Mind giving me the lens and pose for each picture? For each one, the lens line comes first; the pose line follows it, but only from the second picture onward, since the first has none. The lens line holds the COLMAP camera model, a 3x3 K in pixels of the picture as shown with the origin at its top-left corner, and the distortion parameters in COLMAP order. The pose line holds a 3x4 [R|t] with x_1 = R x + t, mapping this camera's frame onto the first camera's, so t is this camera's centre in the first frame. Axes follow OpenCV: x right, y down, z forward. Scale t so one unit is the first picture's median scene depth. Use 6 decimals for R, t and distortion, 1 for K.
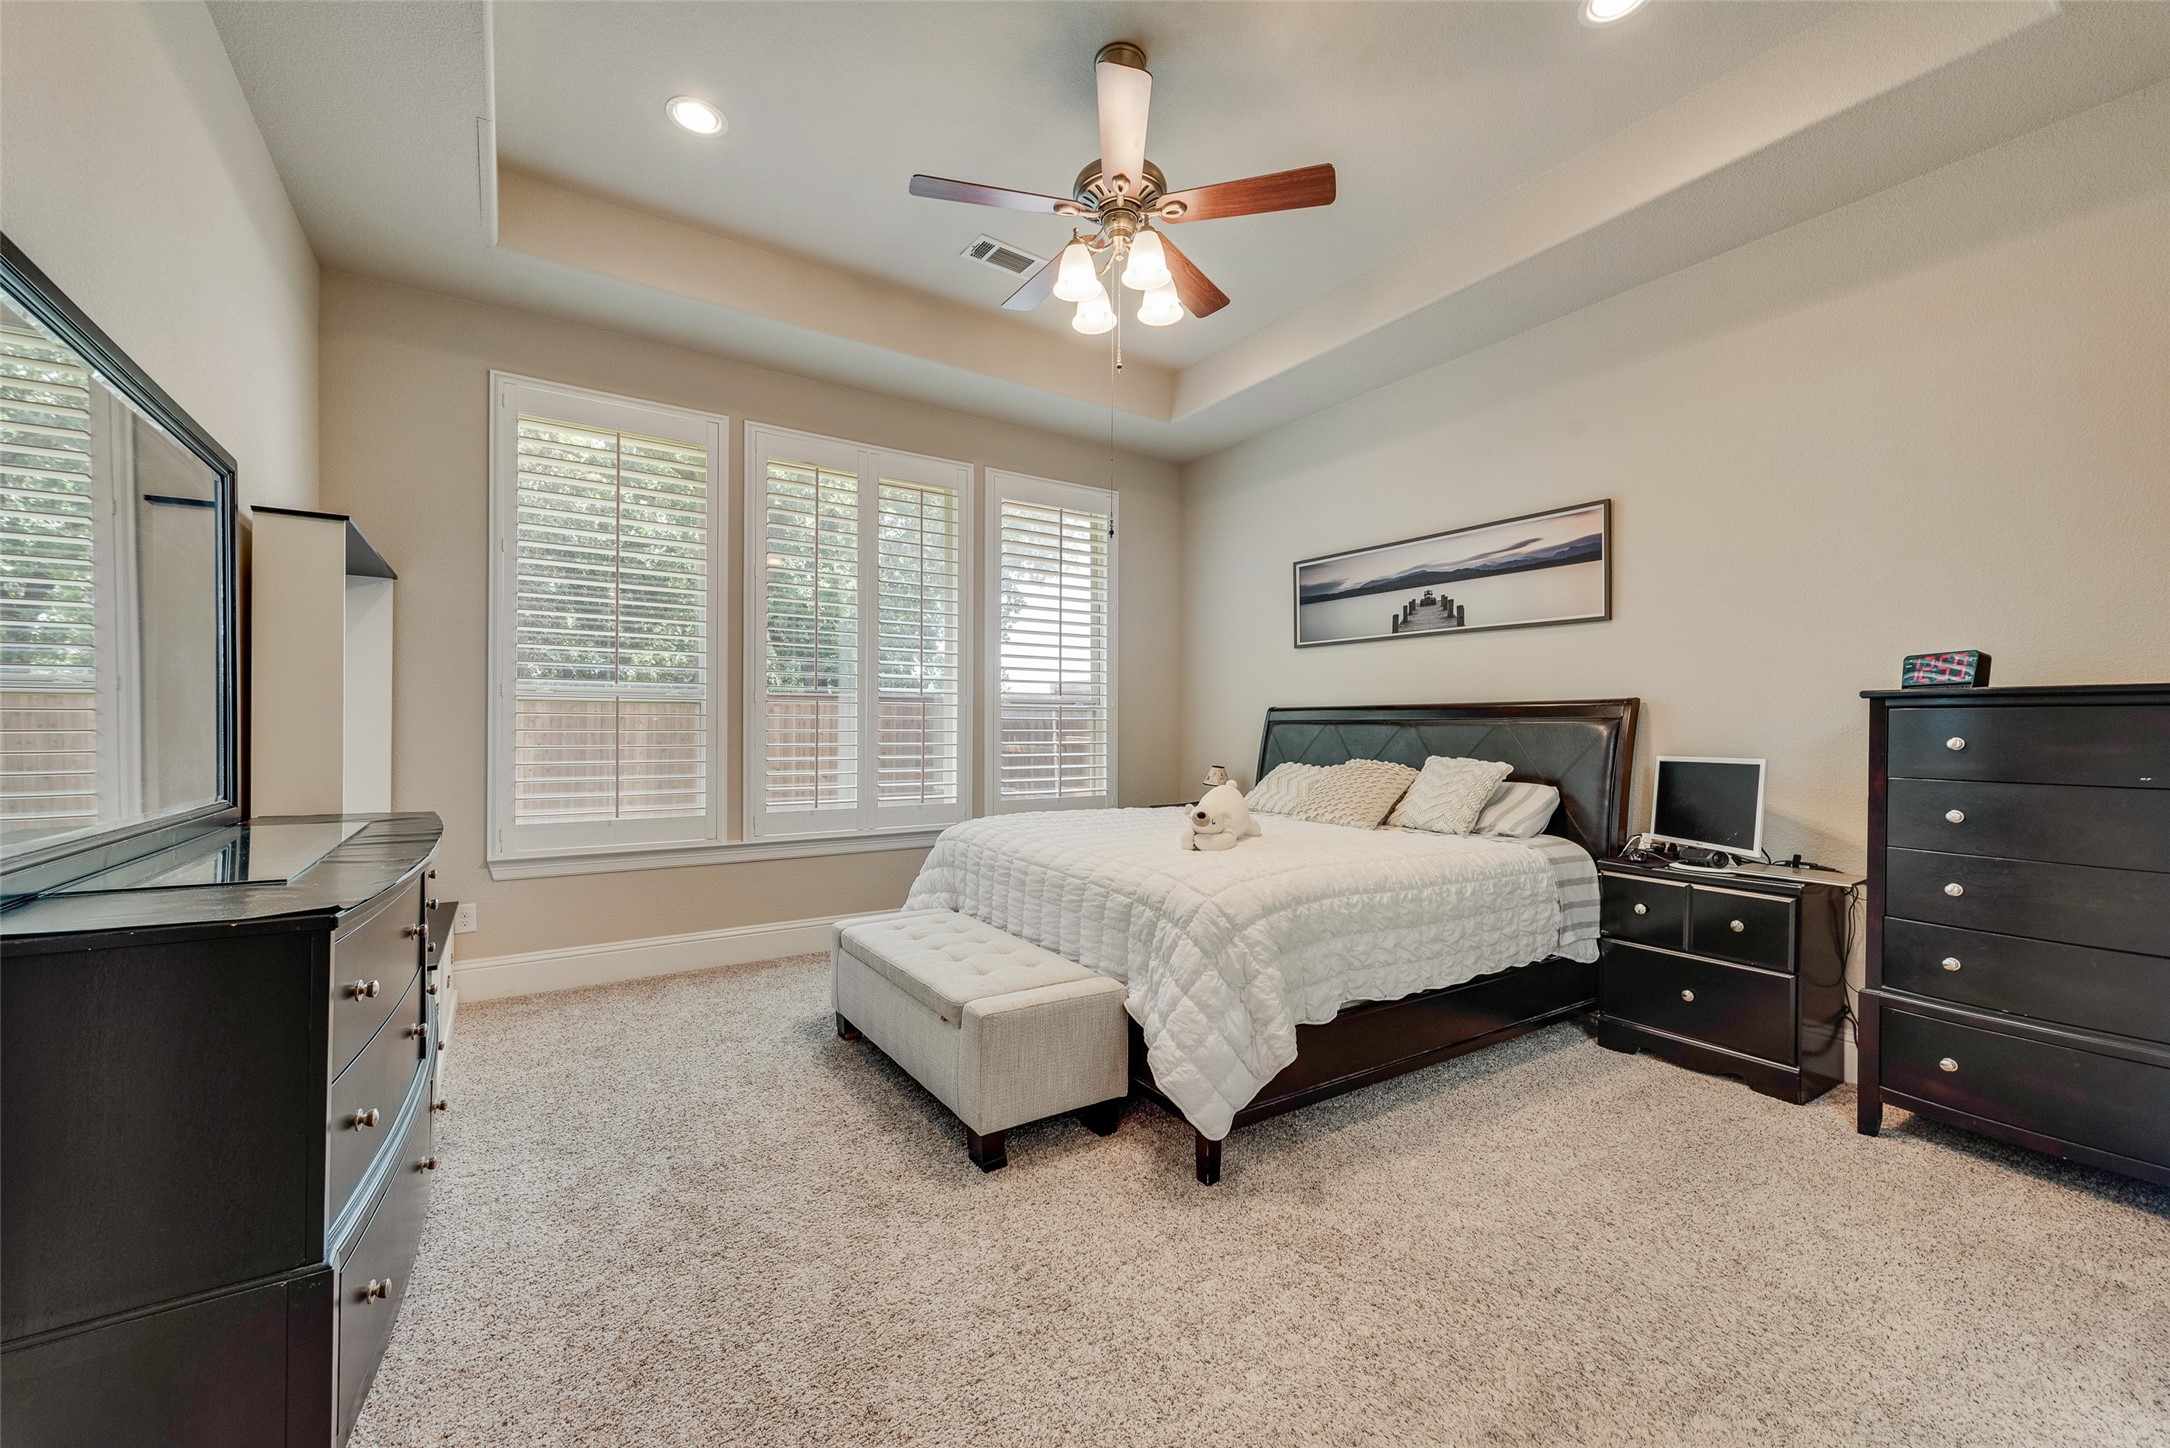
lens RADIAL K [[852.2, 0, 1072.6], [0, 852.2, 734.1], [0, 0, 1]] dist [0.007312, -0.000592]
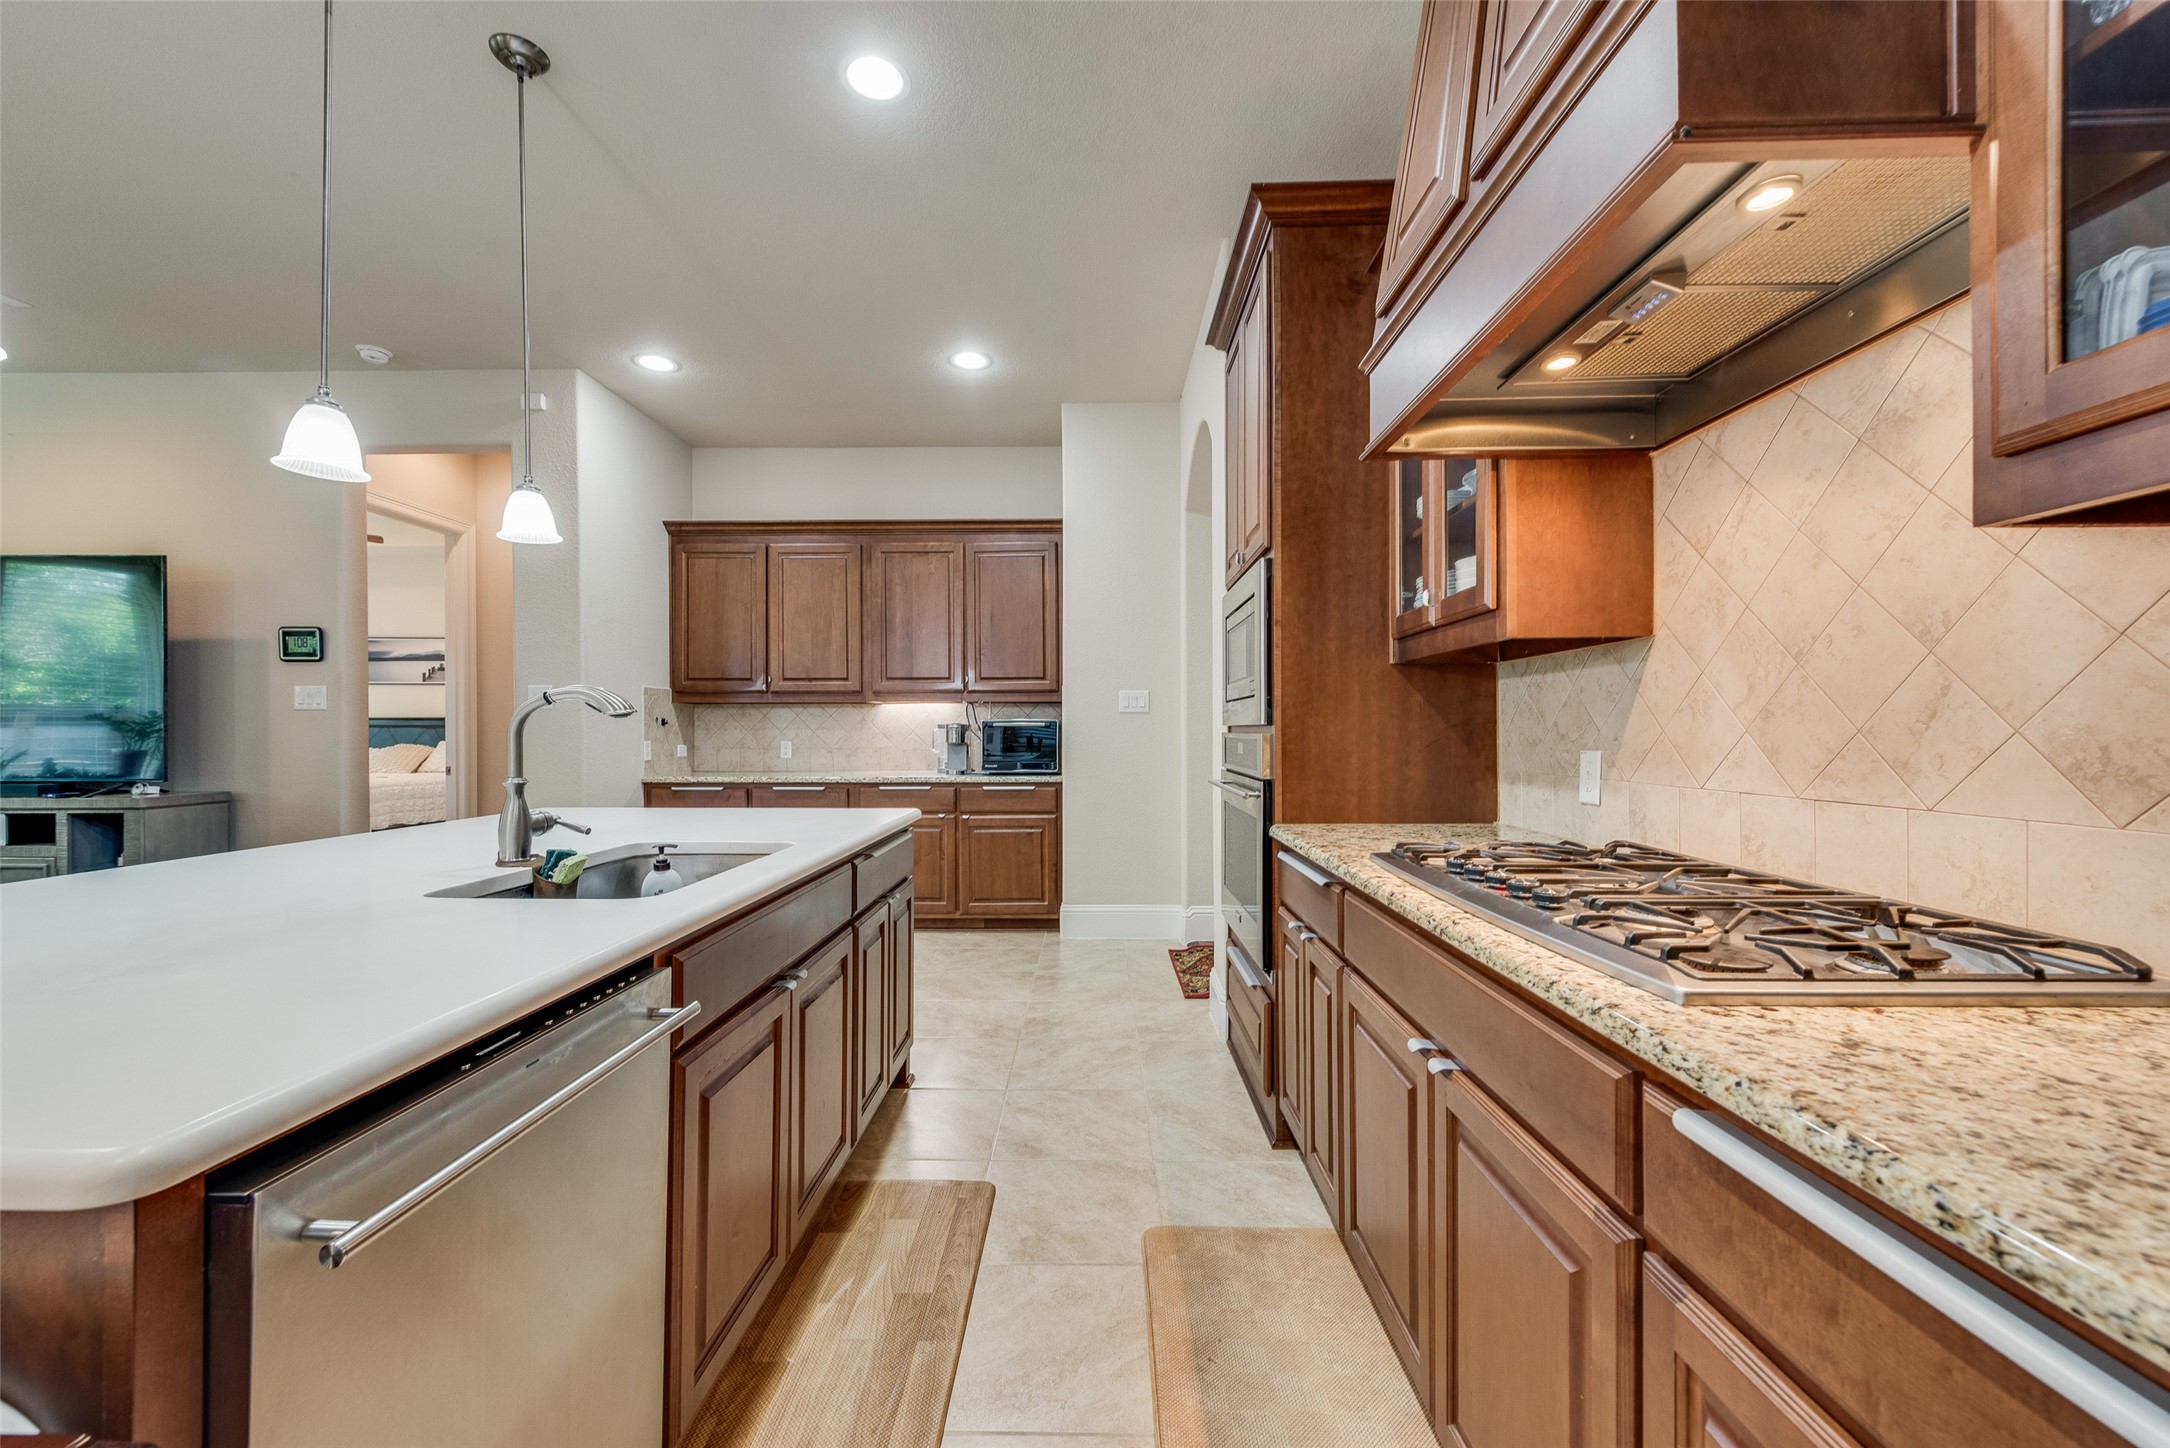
lens RADIAL K [[852.2, 0, 1072.6], [0, 852.2, 734.1], [0, 0, 1]] dist [0.007312, -0.000592]
pose [[0.566500, -0.009742, 0.824004, -0.442733], [0.012817, 0.999913, 0.003010, 0.019371], [-0.823962, 0.008856, 0.566575, -1.479043]]
